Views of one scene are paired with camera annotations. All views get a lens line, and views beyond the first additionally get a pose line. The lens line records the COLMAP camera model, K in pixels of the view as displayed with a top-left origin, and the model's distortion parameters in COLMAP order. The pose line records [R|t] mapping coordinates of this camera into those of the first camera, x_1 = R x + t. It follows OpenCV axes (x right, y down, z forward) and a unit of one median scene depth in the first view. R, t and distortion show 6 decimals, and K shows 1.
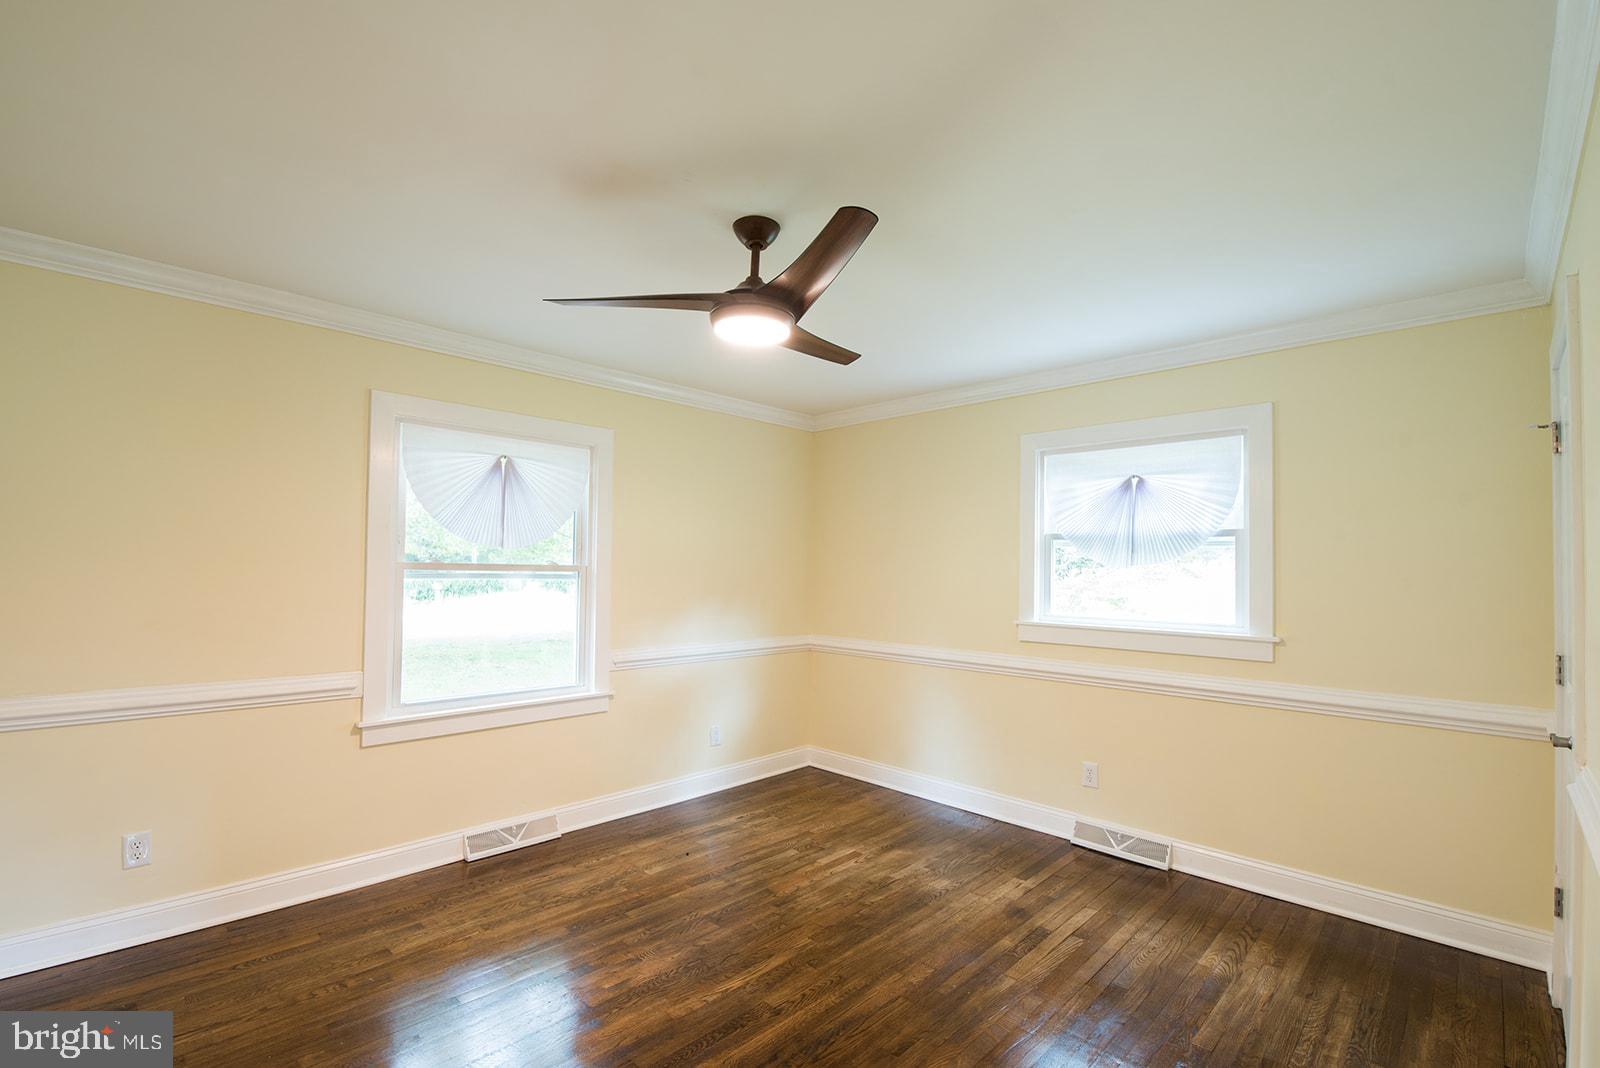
lens RADIAL K [[710.7, 0, 796.8], [0, 710.7, 553.2], [0, 0, 1]] dist [-0.000272, -0.009114]
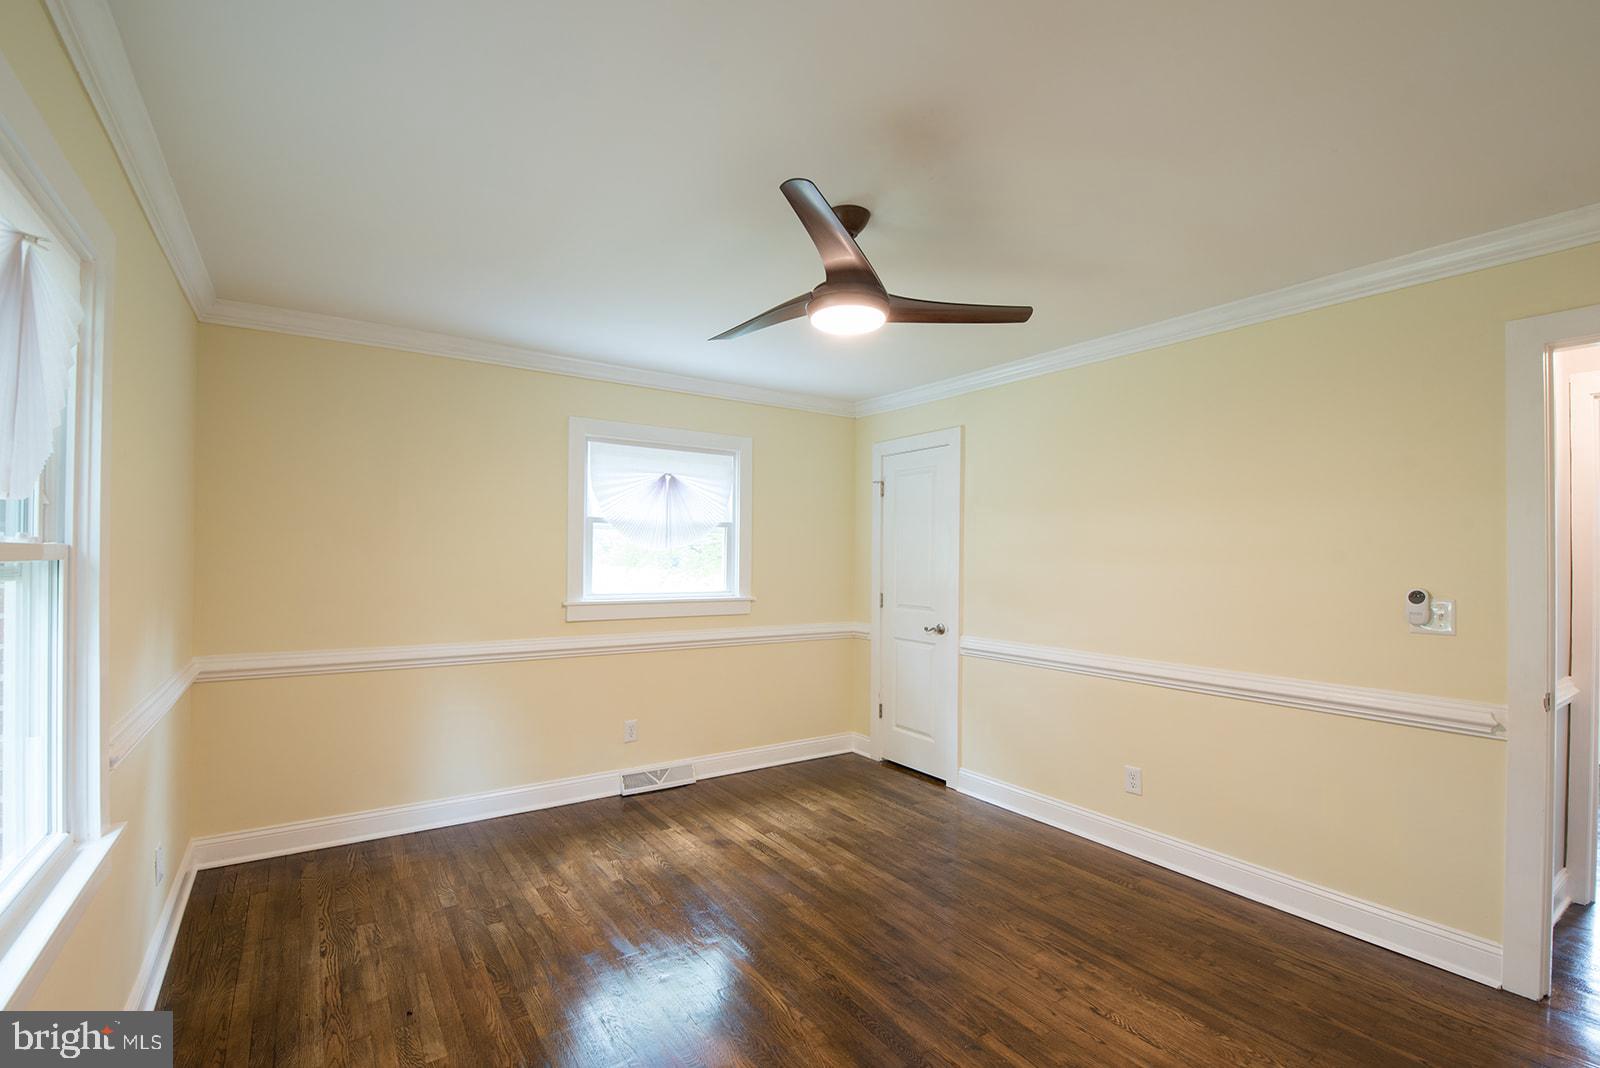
lens RADIAL K [[710.7, 0, 796.8], [0, 710.7, 553.2], [0, 0, 1]] dist [-0.000272, -0.009114]
pose [[0.187344, -0.005586, 0.982279, -0.756366], [-0.028825, 0.999522, 0.011182, 0.007705], [-0.981871, -0.030409, 0.187093, 0.618027]]
